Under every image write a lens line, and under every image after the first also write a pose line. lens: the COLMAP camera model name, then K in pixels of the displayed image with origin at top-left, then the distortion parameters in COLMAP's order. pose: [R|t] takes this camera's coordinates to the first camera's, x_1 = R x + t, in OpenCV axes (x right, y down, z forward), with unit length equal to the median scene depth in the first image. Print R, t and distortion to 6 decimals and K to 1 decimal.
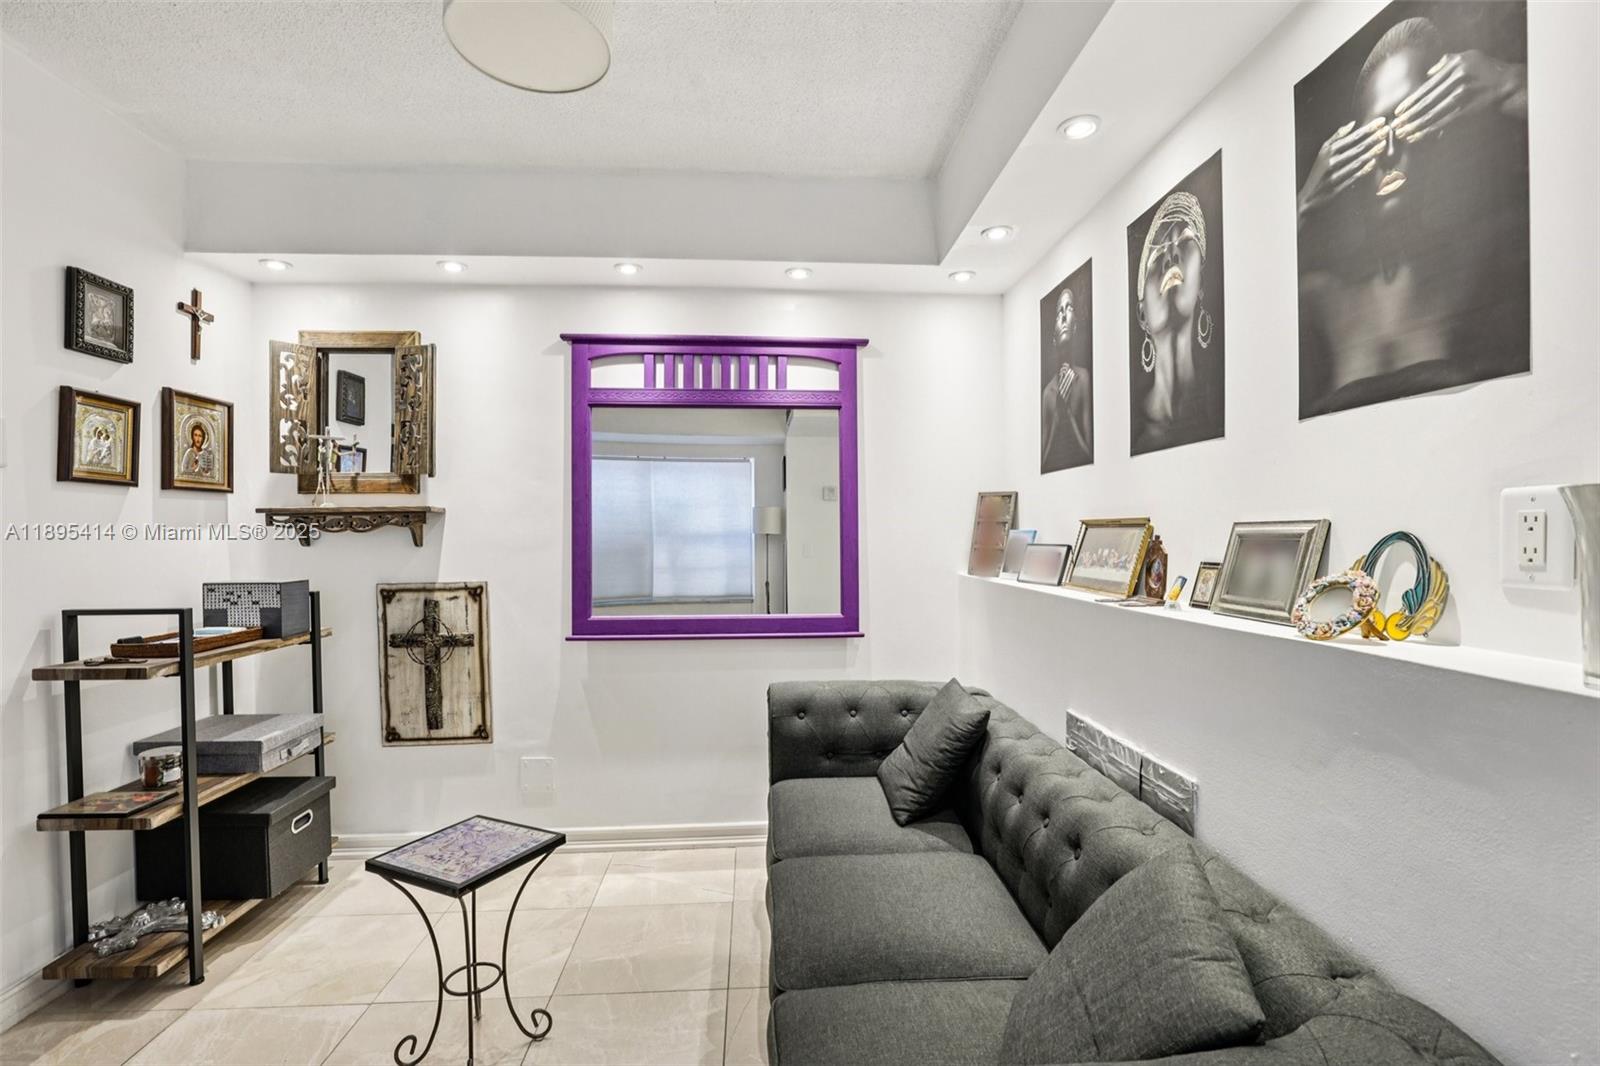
lens RADIAL K [[730.2, 0, 809.7], [0, 730.2, 537.3], [0, 0, 1]] dist [-0.038059, 0.008249]
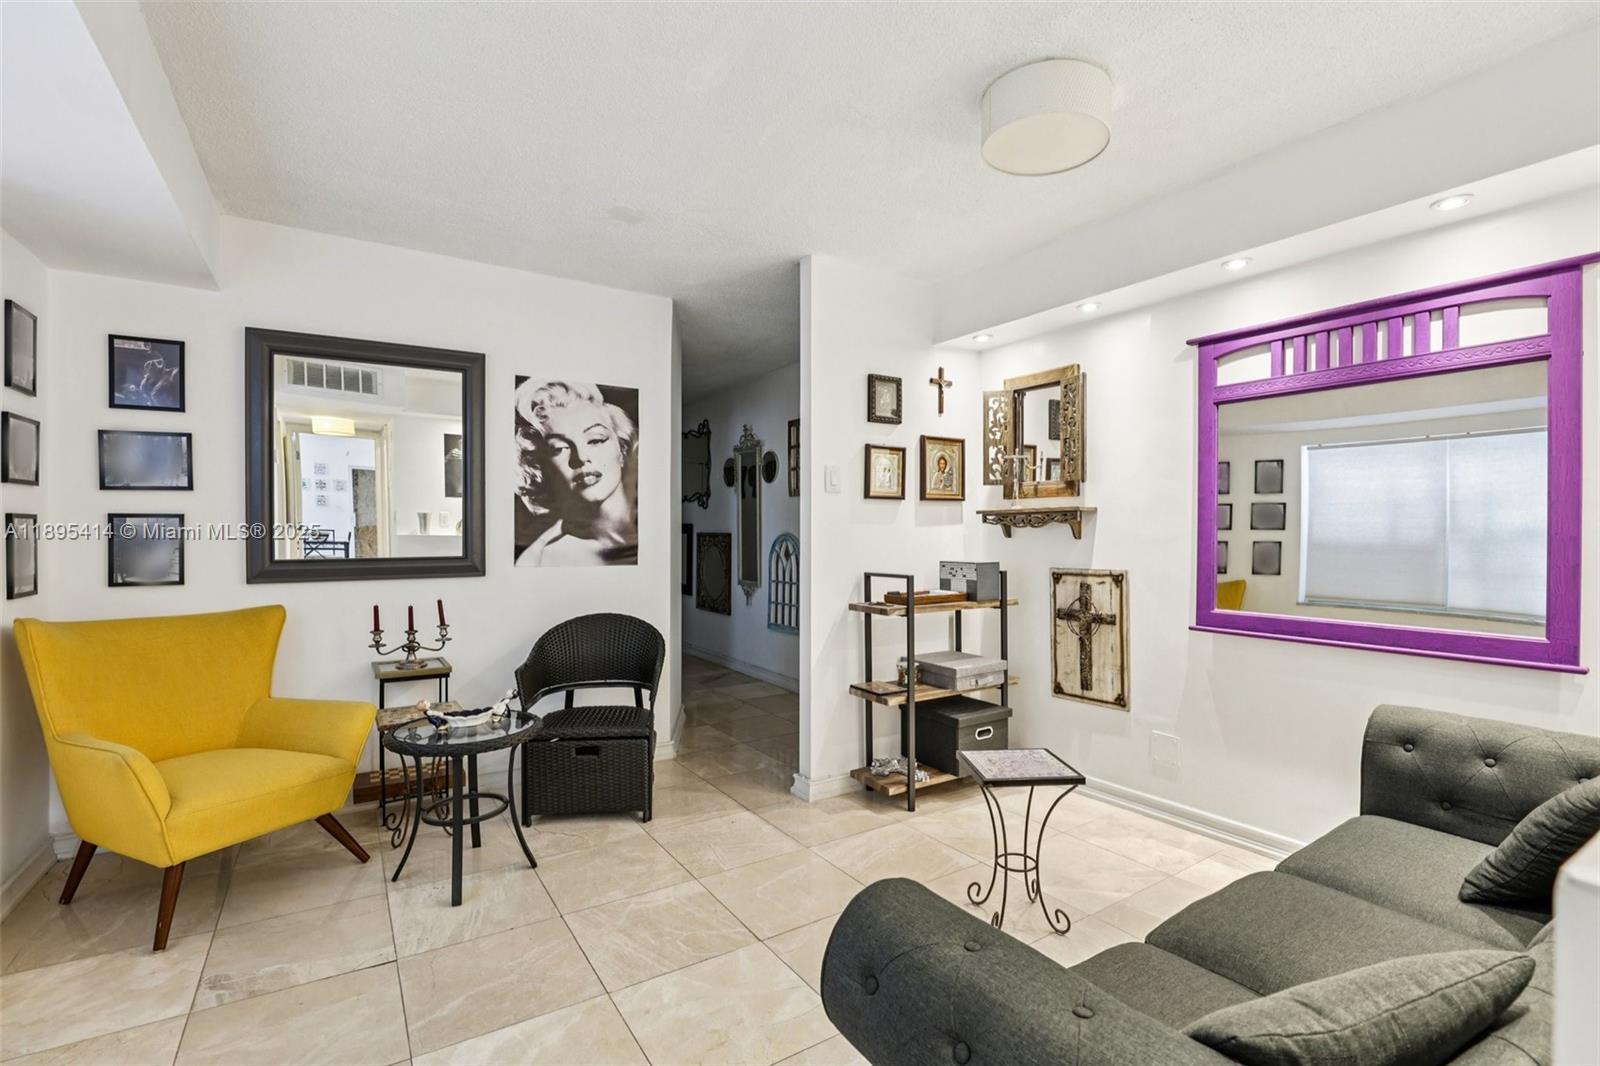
lens RADIAL K [[730.2, 0, 811.4], [0, 730.2, 536.6], [0, 0, 1]] dist [-0.038059, 0.008249]
pose [[0.483811, 0.009848, -0.875117, 0.363826], [-0.004469, 0.999951, 0.008782, -0.000405], [0.875161, -0.000338, 0.483832, 0.009299]]
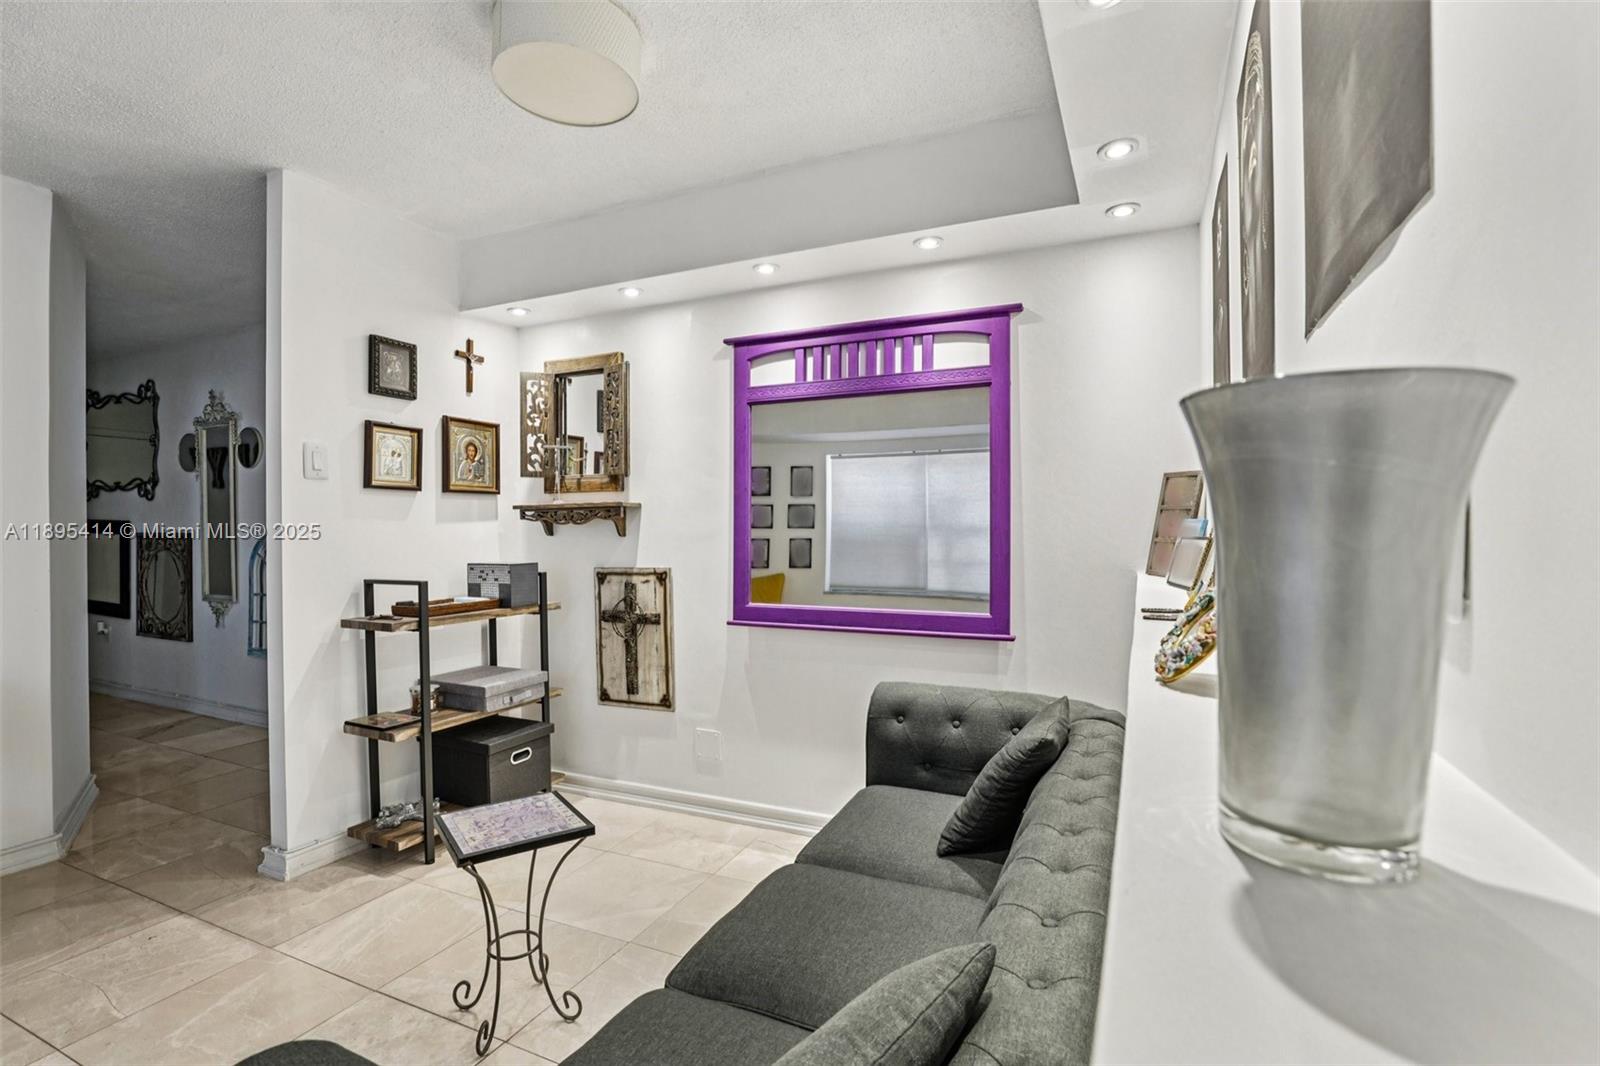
lens RADIAL K [[730.2, 0, 810.1], [0, 730.2, 537.5], [0, 0, 1]] dist [-0.038059, 0.008249]
pose [[0.879442, 0.005492, -0.475973, 0.325280], [-0.001811, 0.999965, 0.008191, 0.004872], [0.476002, -0.006341, 0.879421, 0.126408]]
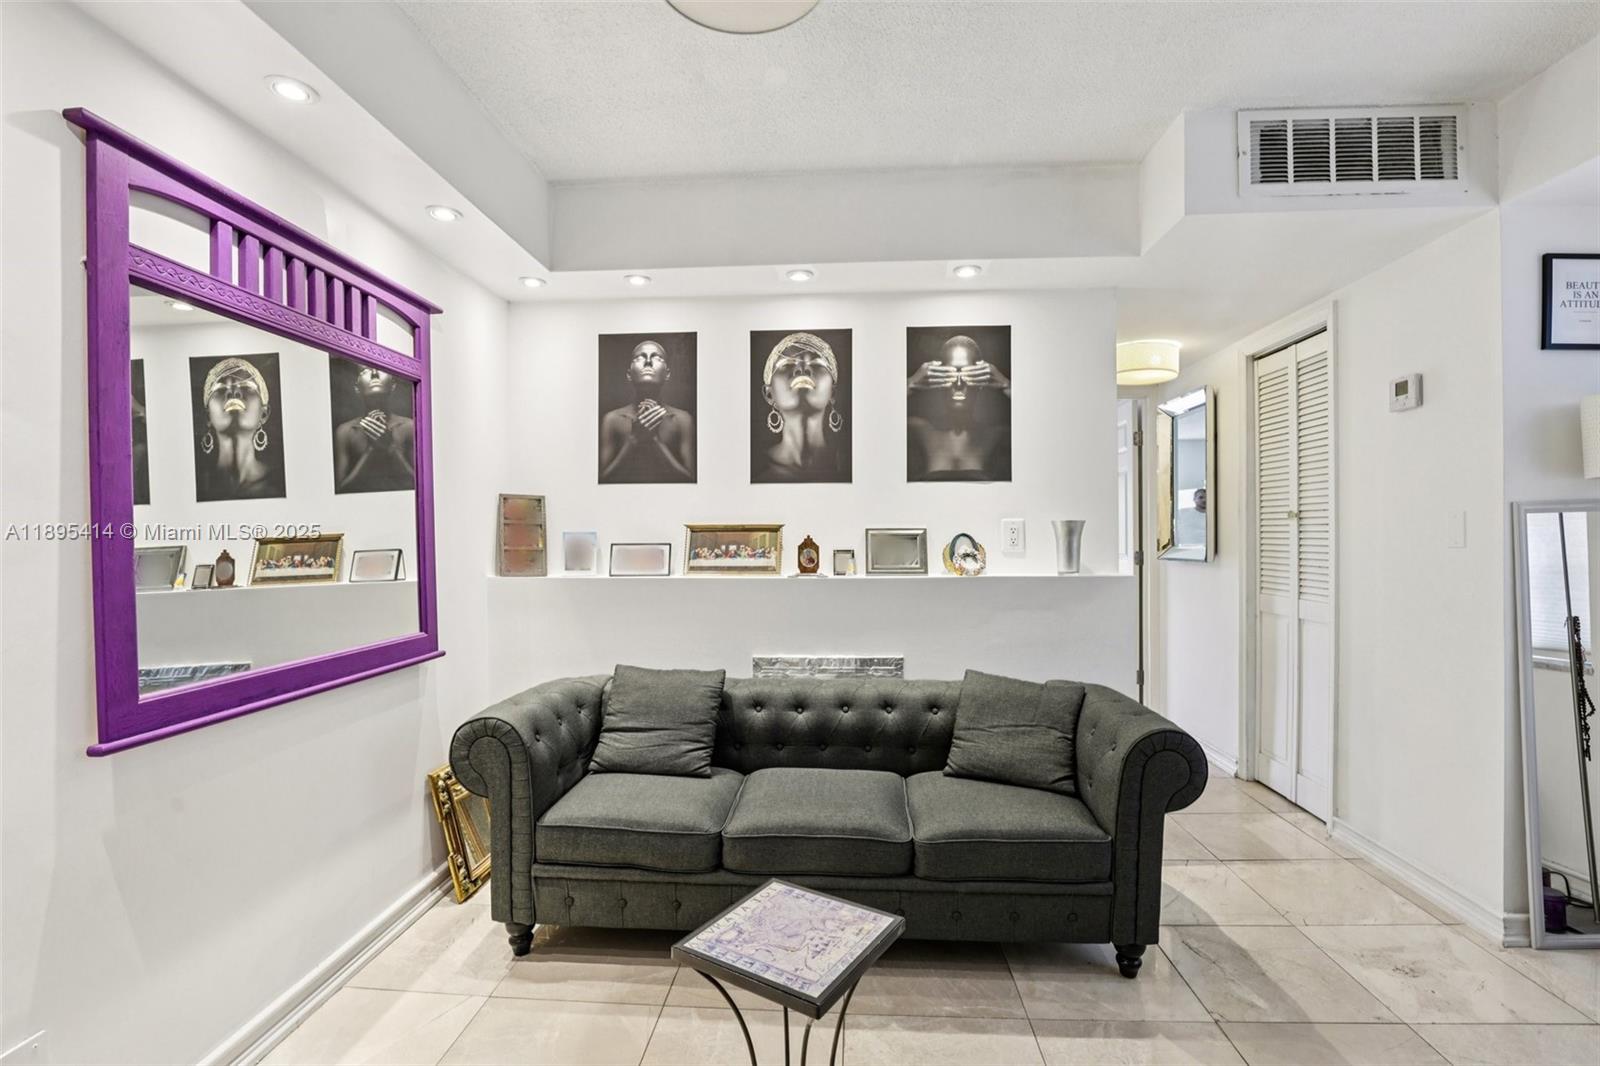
lens RADIAL K [[730.2, 0, 811.8], [0, 730.2, 536.4], [0, 0, 1]] dist [-0.038059, 0.008249]
pose [[0.129821, 0.002007, 0.991535, -0.839404], [0.007844, 0.999965, -0.003051, 0.003504], [-0.991506, 0.008174, 0.129801, 0.543201]]
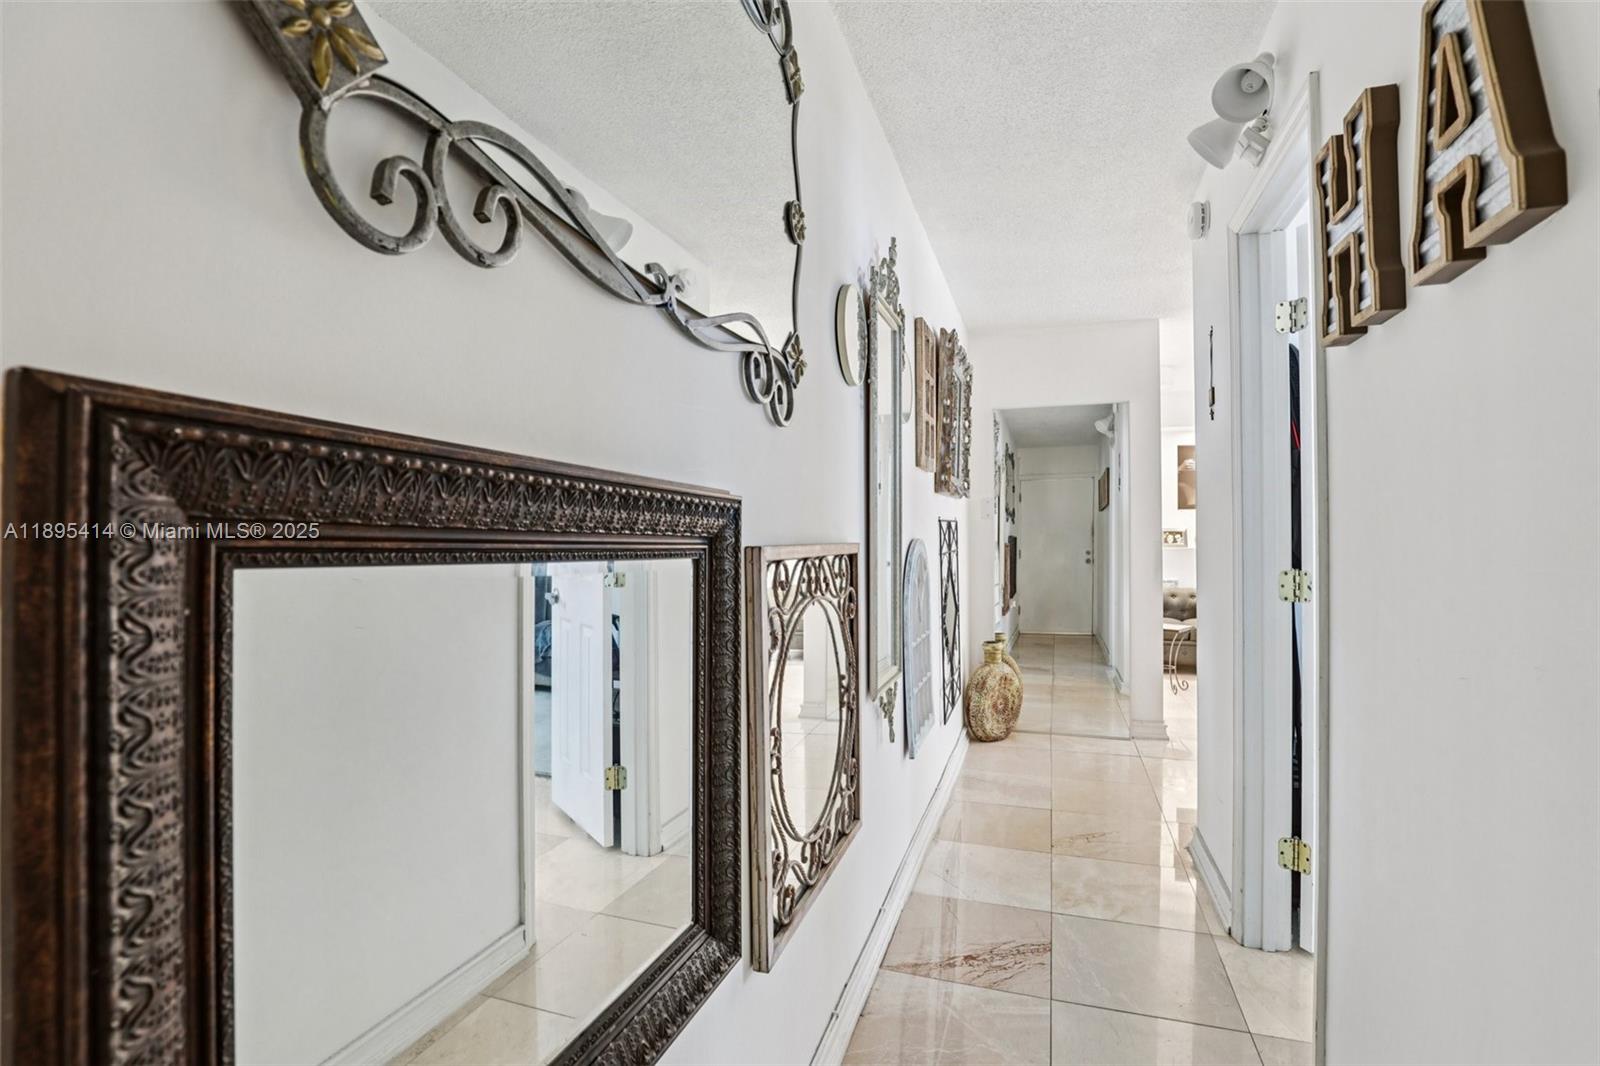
lens RADIAL K [[730.2, 0, 802.2], [0, 730.2, 534.3], [0, 0, 1]] dist [-0.038059, 0.008249]
pose [[0.390091, 0.010115, 0.920721, -2.860305], [0.005941, 0.999891, -0.013502, 0.039914], [-0.920757, 0.010737, 0.389989, 0.797282]]
